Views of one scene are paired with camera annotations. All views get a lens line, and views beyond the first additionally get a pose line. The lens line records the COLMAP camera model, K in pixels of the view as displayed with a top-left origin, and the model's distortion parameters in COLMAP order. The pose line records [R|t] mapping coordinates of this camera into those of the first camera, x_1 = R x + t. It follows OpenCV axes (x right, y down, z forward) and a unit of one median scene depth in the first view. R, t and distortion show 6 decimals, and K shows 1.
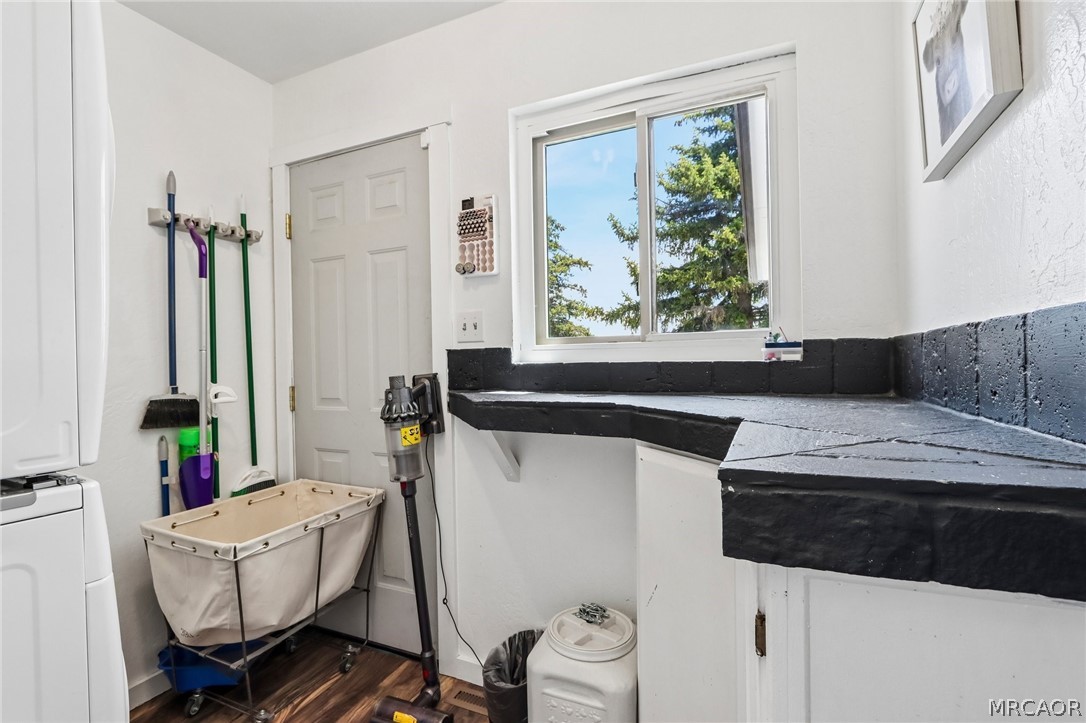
lens RADIAL K [[499.2, 0, 543.7], [0, 499.2, 361.5], [0, 0, 1]] dist [-0.012162, 0.001479]
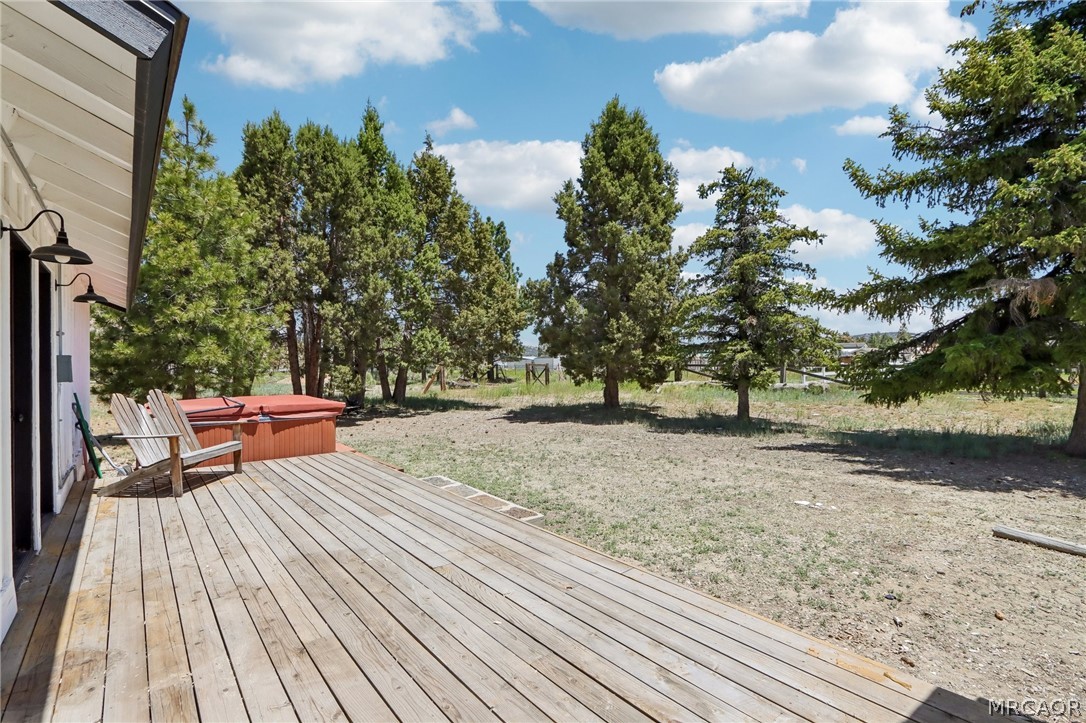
lens RADIAL K [[499.2, 0, 541.6], [0, 499.2, 358.2], [0, 0, 1]] dist [-0.012162, 0.001479]
pose [[0.899067, 0.015082, -0.437551, 0.052882], [-0.014950, 0.999881, 0.003746, -0.003922], [0.437555, 0.003174, 0.899186, 0.155348]]
